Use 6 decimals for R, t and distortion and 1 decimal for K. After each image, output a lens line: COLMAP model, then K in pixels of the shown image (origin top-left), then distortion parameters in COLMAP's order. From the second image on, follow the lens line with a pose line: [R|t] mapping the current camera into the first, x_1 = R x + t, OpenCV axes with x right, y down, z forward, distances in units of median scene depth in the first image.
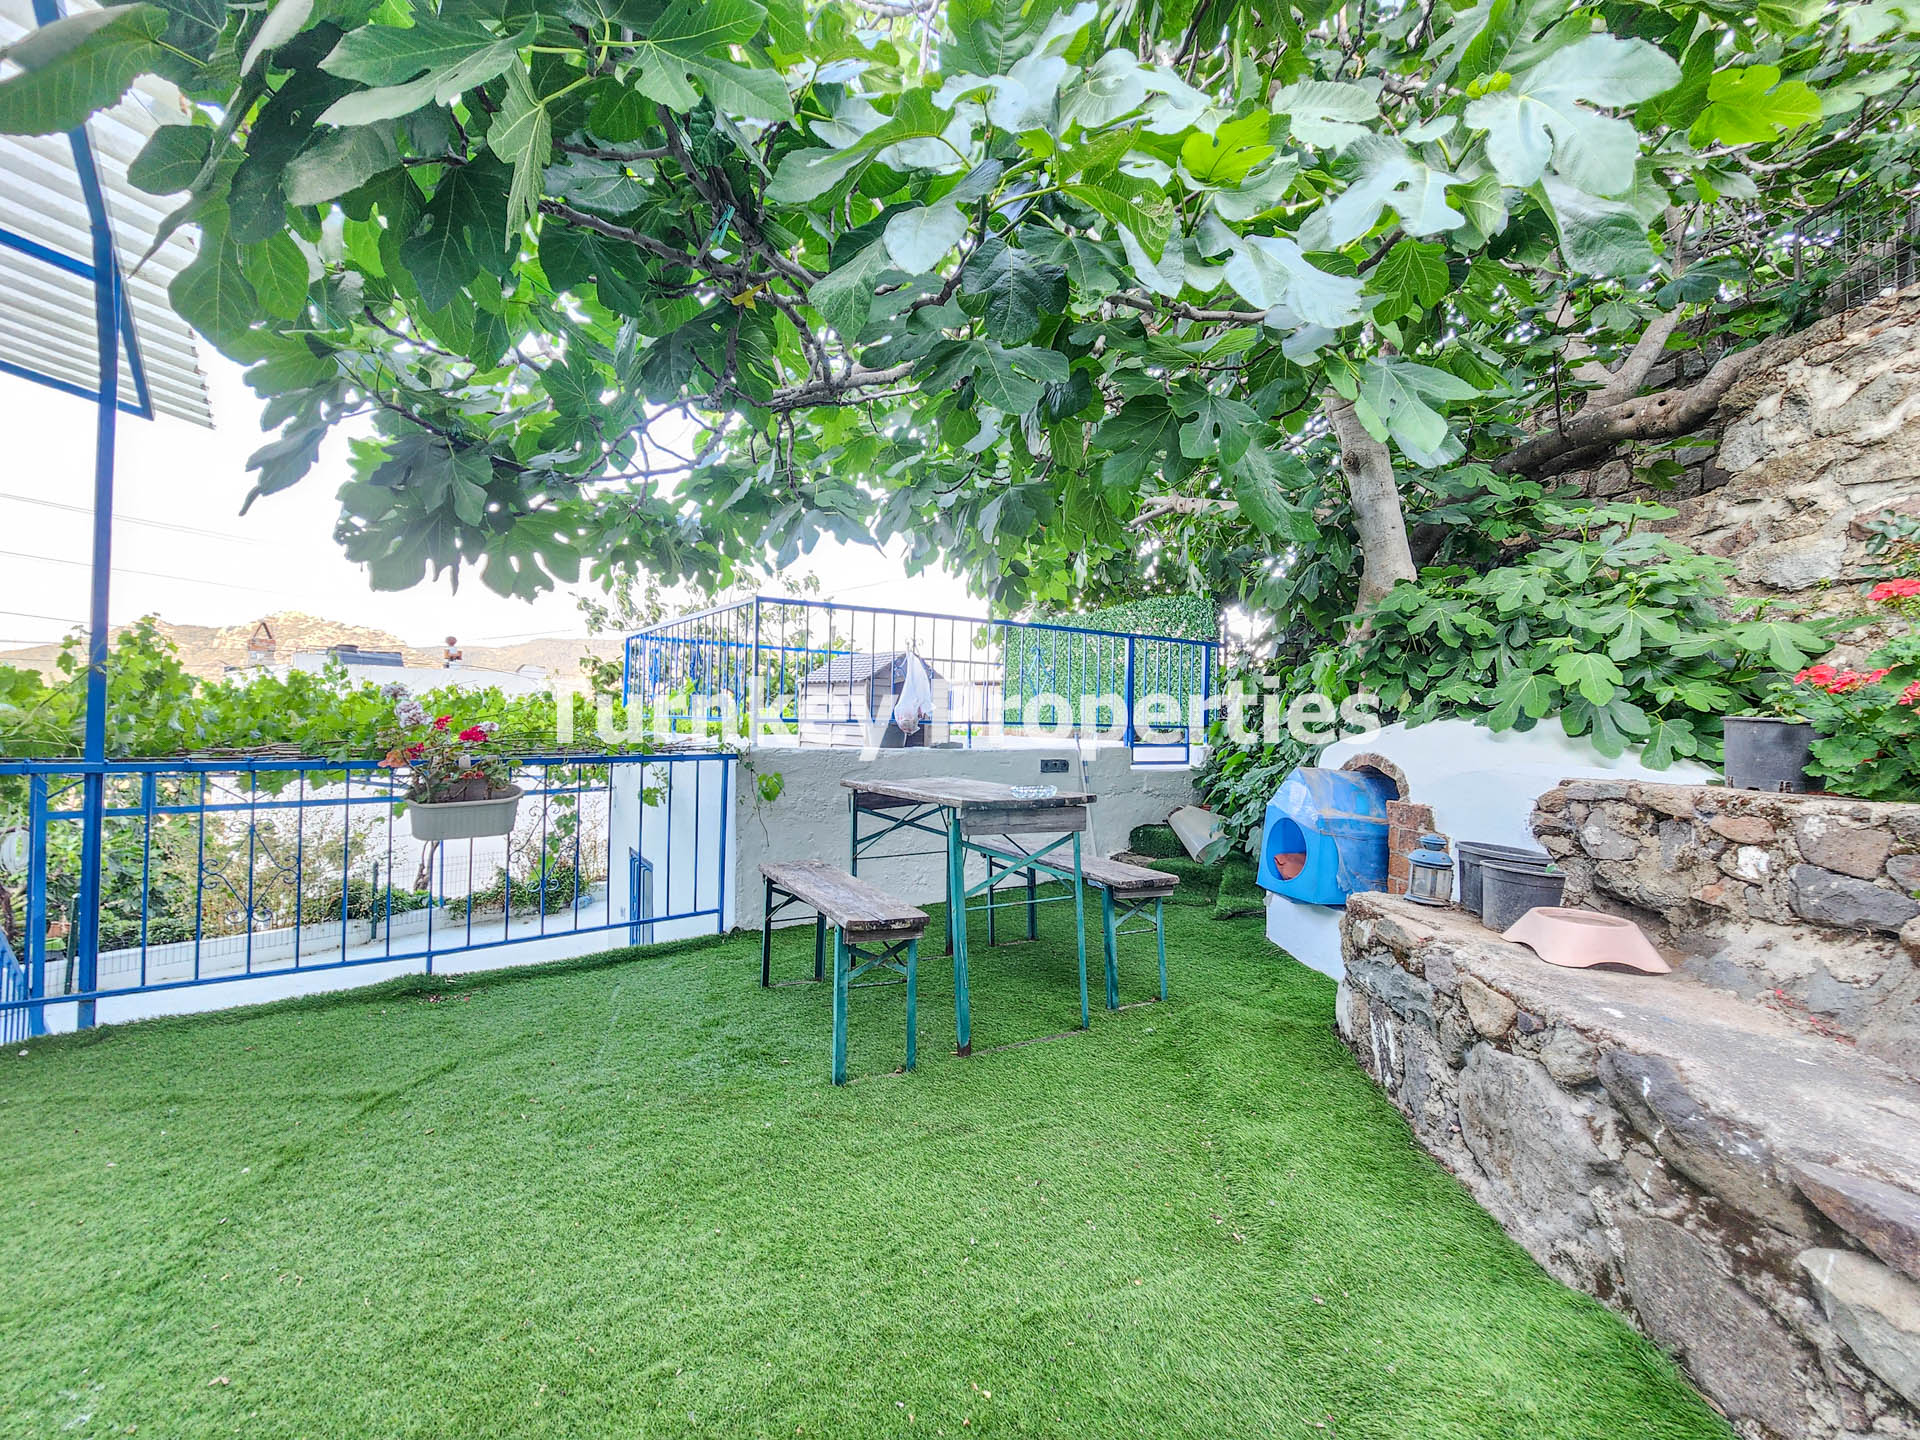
lens RADIAL K [[783.8, 0, 974.3], [0, 783.8, 720.2], [0, 0, 1]] dist [-0.000570, -0.000211]
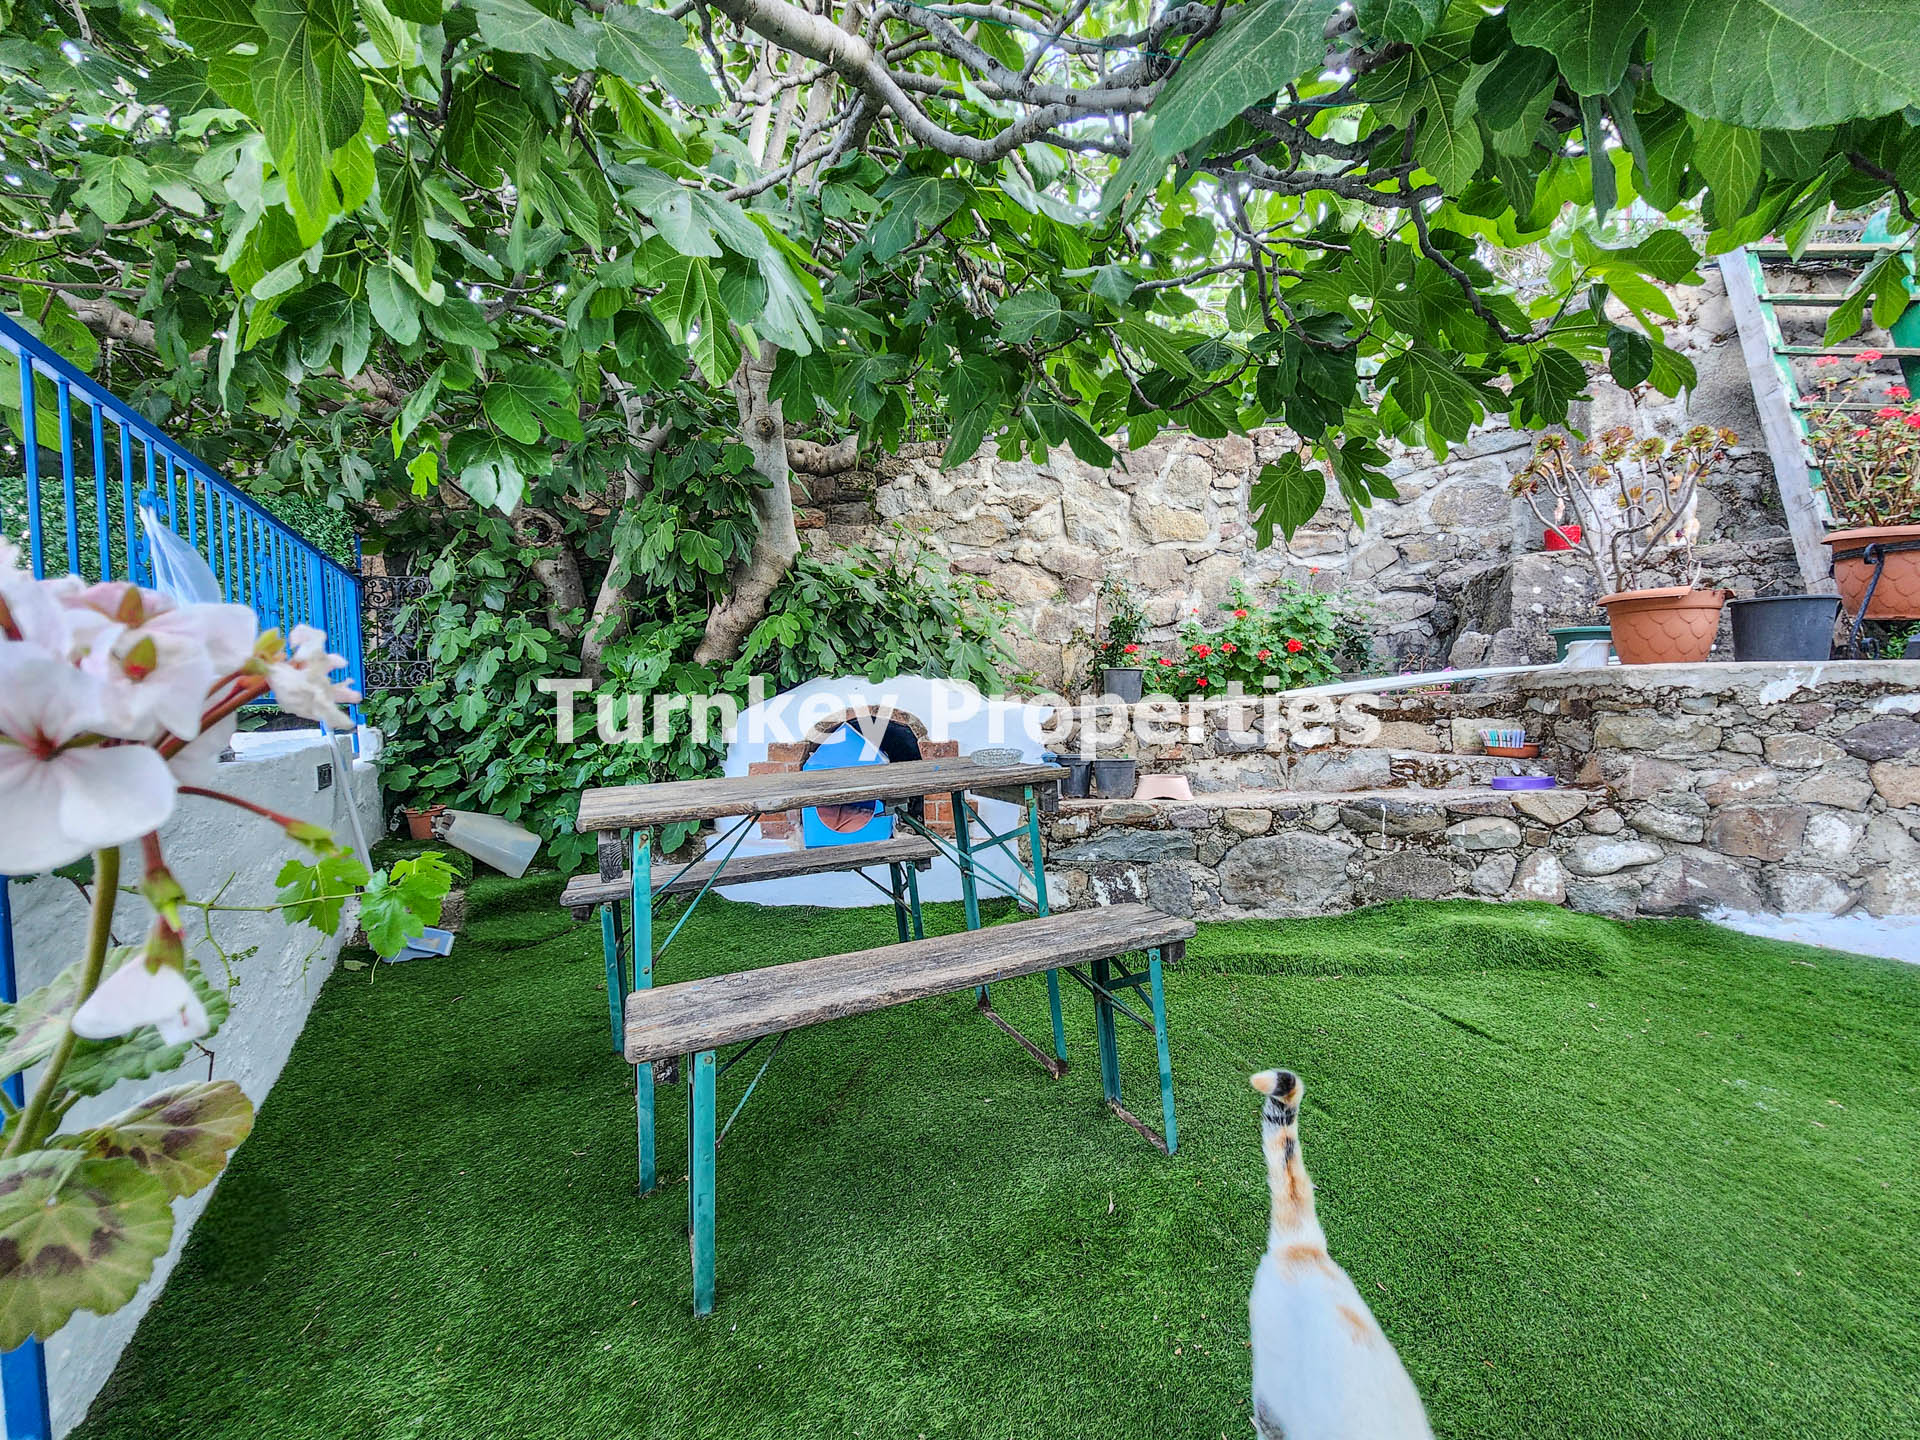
lens RADIAL K [[783.8, 0, 974.3], [0, 783.8, 720.2], [0, 0, 1]] dist [-0.000570, -0.000211]
pose [[0.066241, -0.056294, 0.996214, -0.697534], [0.025112, 0.998185, 0.054736, 0.006618], [-0.997488, 0.021392, 0.067535, 0.861791]]
